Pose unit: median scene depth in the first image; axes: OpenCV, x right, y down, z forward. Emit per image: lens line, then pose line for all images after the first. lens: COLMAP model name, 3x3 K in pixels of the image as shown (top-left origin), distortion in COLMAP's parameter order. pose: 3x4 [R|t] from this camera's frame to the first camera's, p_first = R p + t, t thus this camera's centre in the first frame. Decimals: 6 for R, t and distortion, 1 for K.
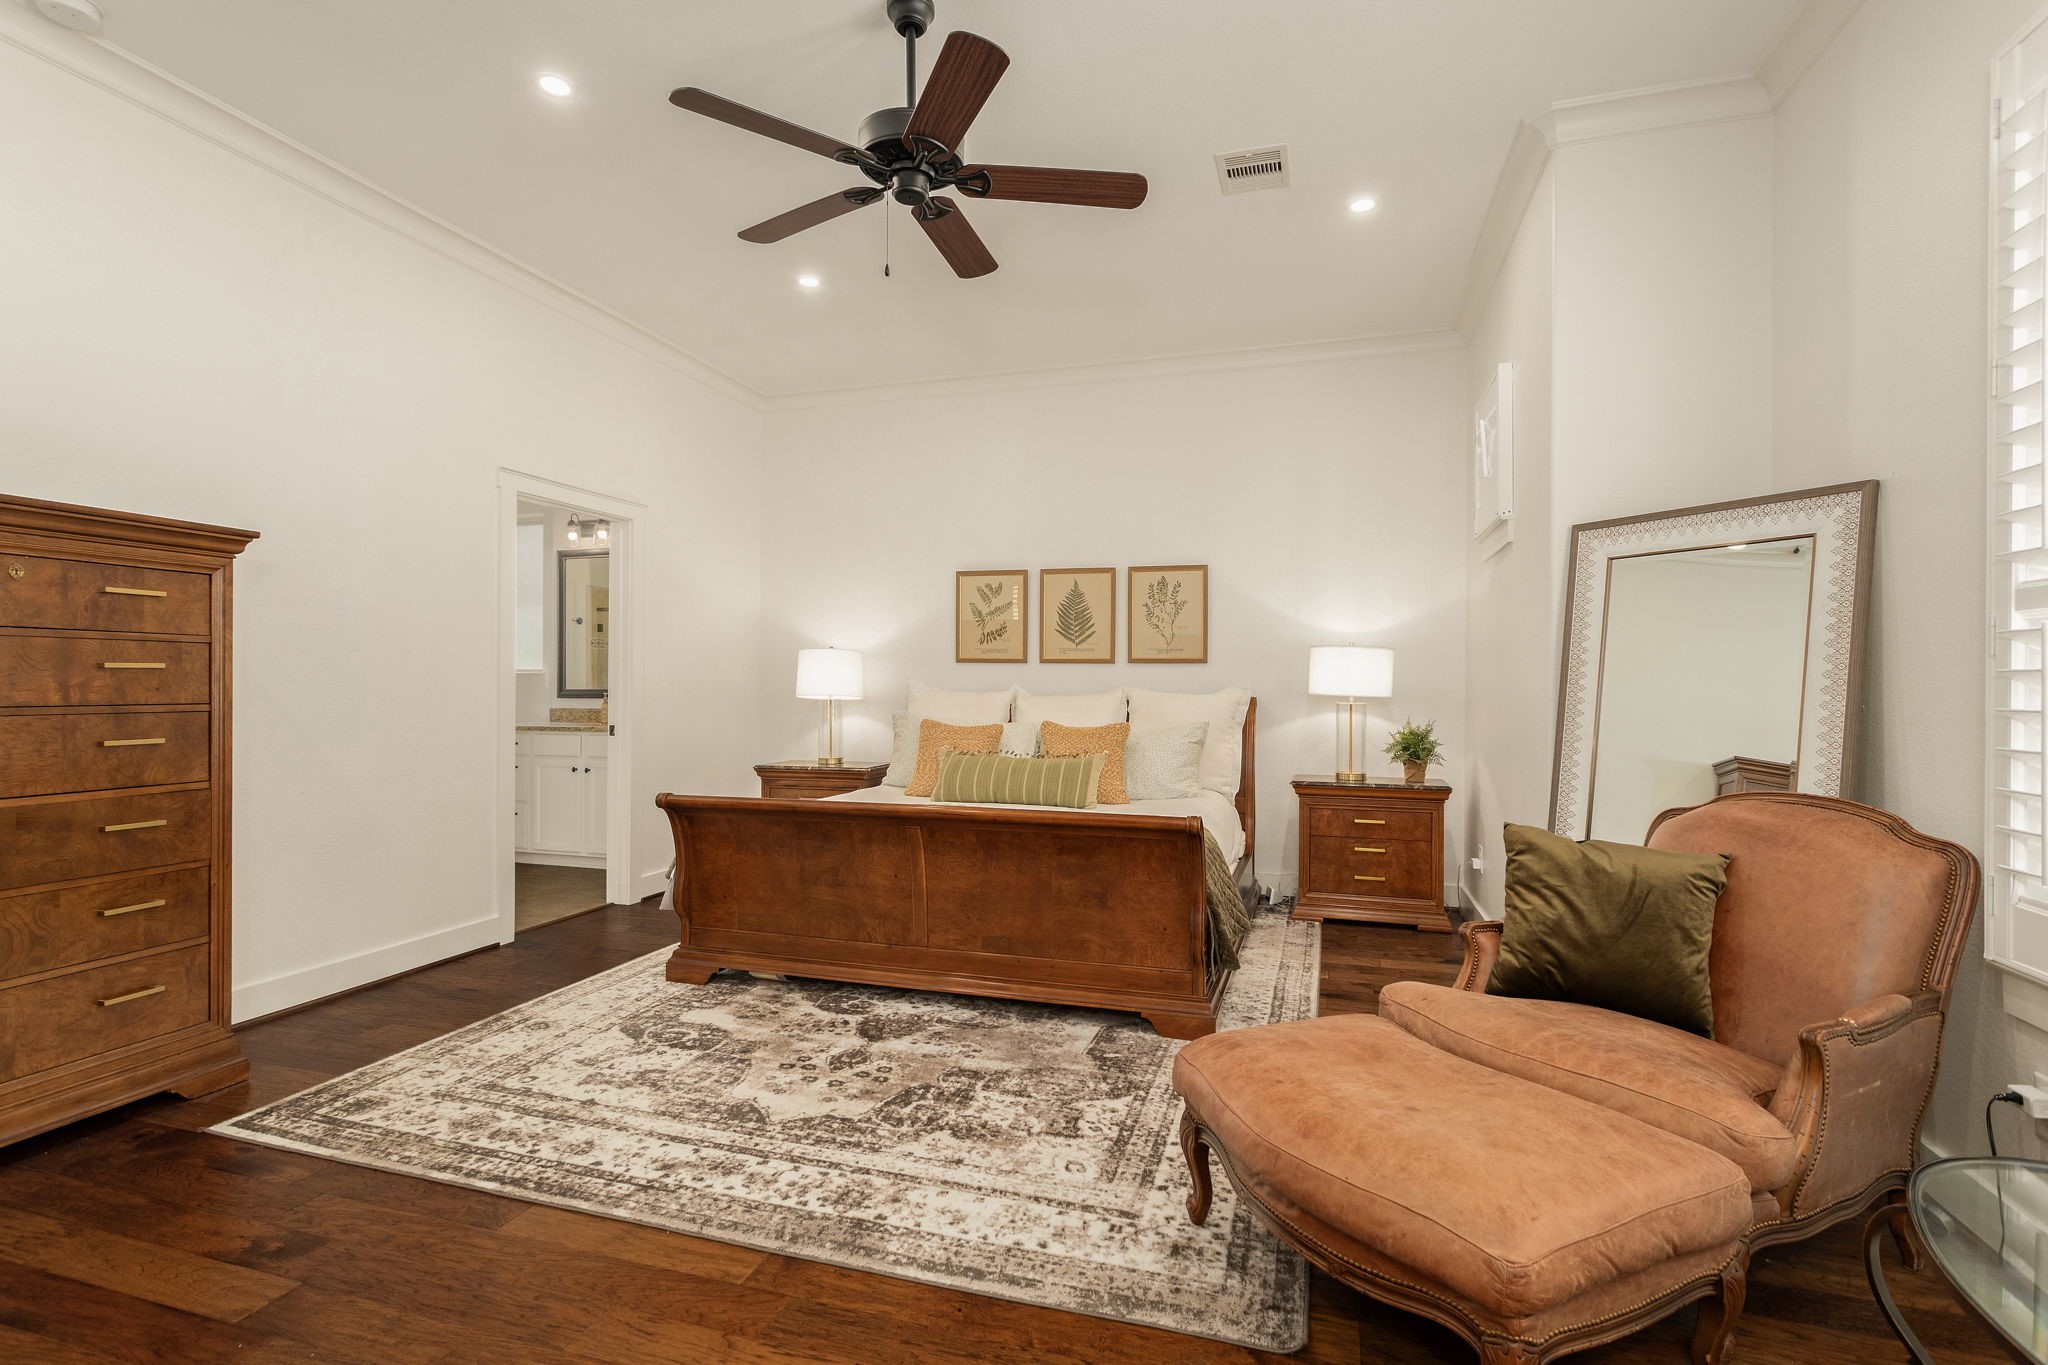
lens RADIAL K [[973.0, 0, 1014.8], [0, 973.0, 688.1], [0, 0, 1]] dist [-0.000040, 0.000521]
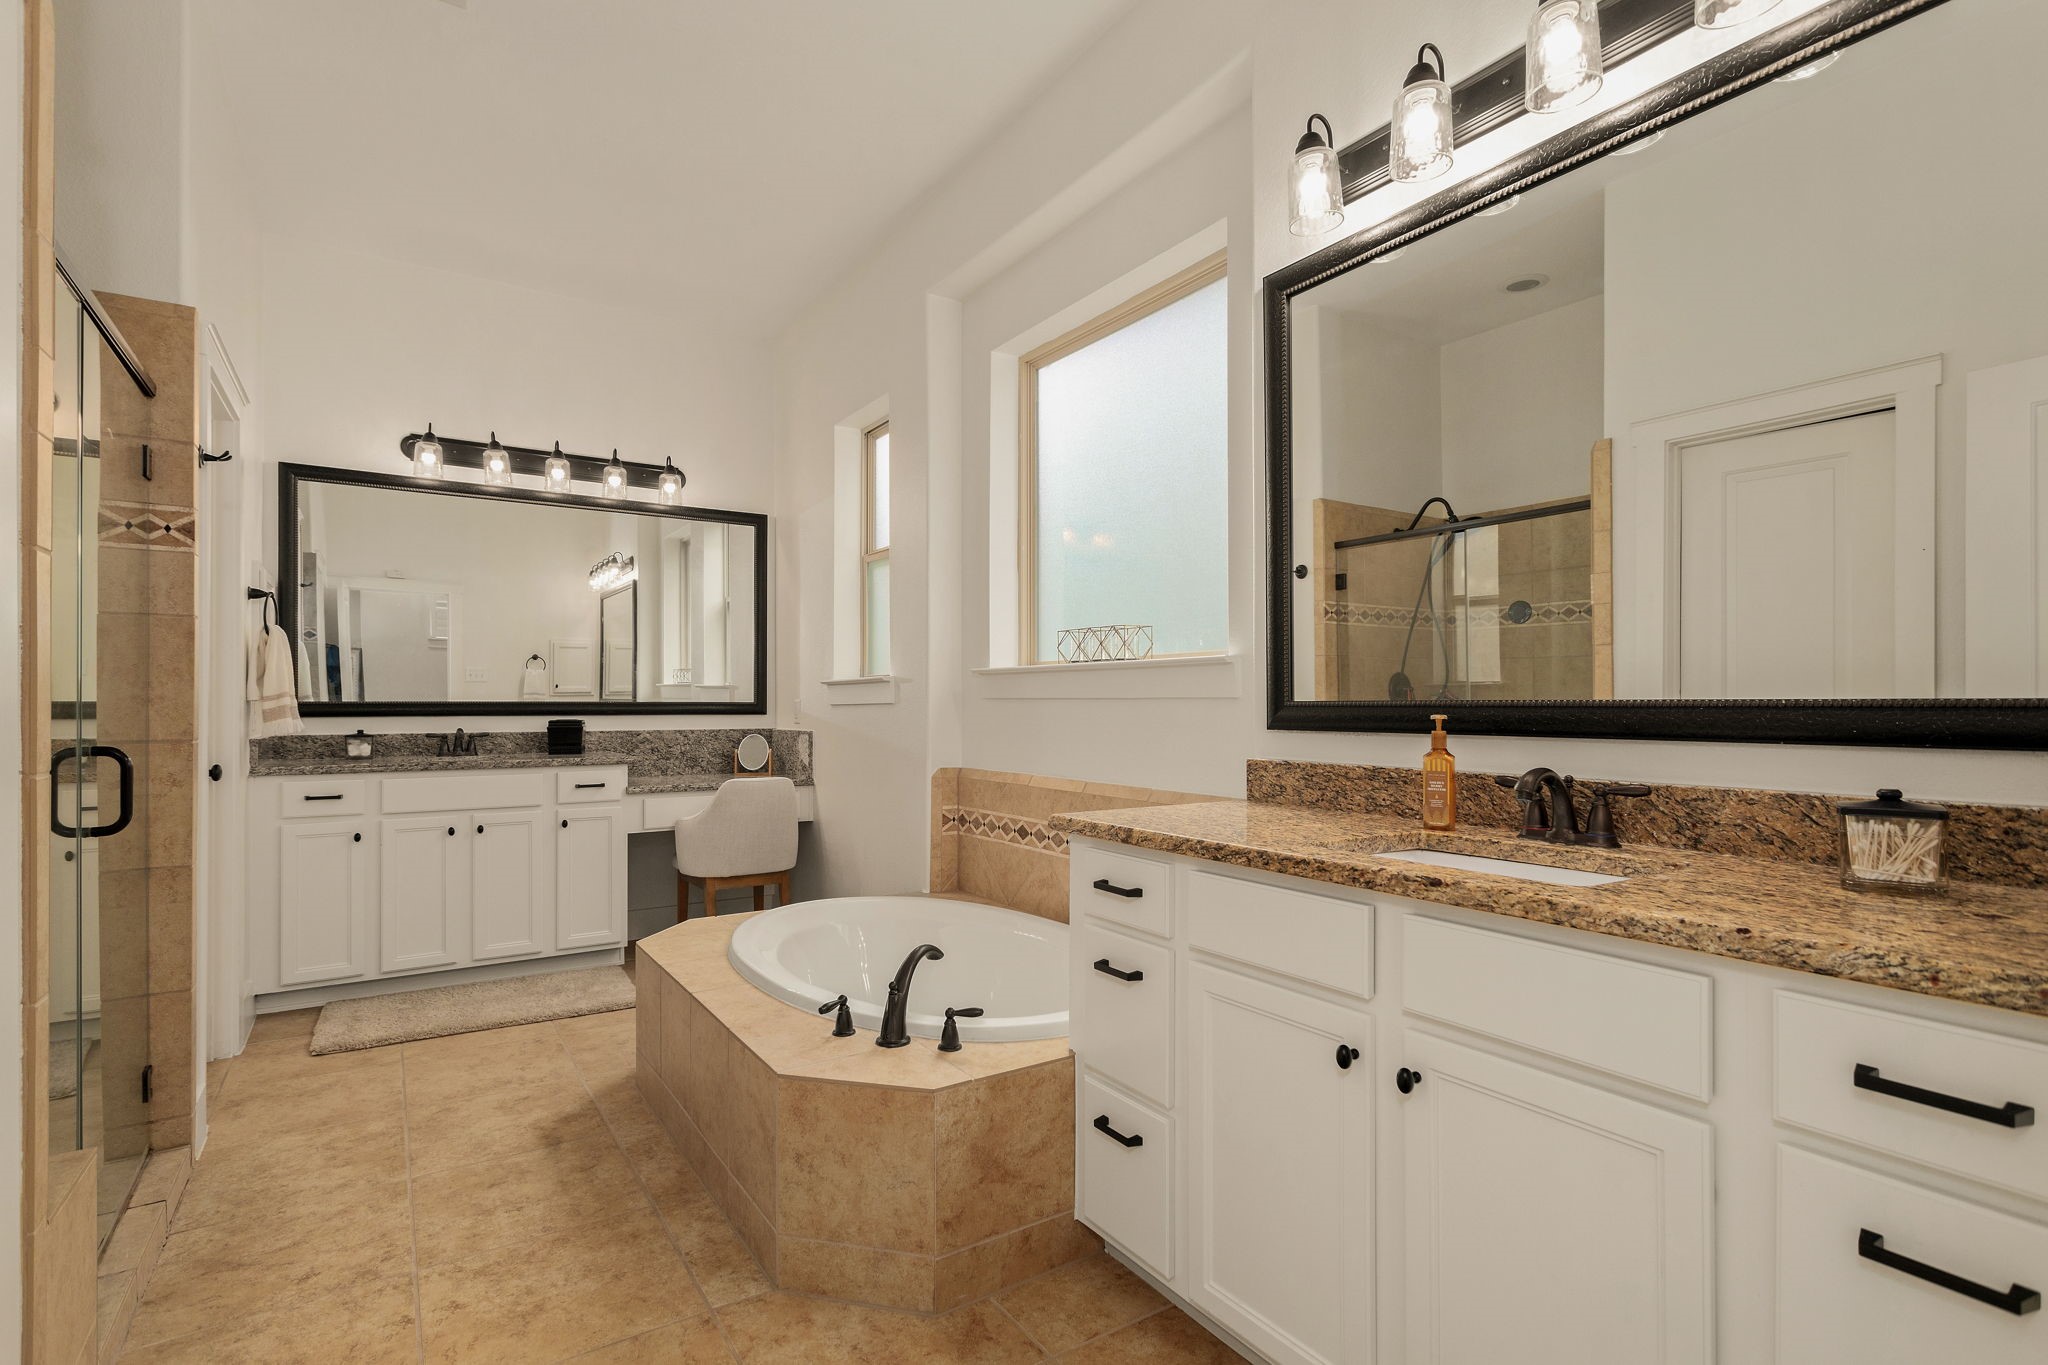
lens RADIAL K [[973.0, 0, 1014.8], [0, 973.0, 688.1], [0, 0, 1]] dist [-0.000040, 0.000521]
pose [[0.771681, -0.012637, -0.635884, -0.336270], [0.007285, 0.999913, -0.011030, -0.000502], [0.635968, 0.003879, 0.771706, 0.709981]]
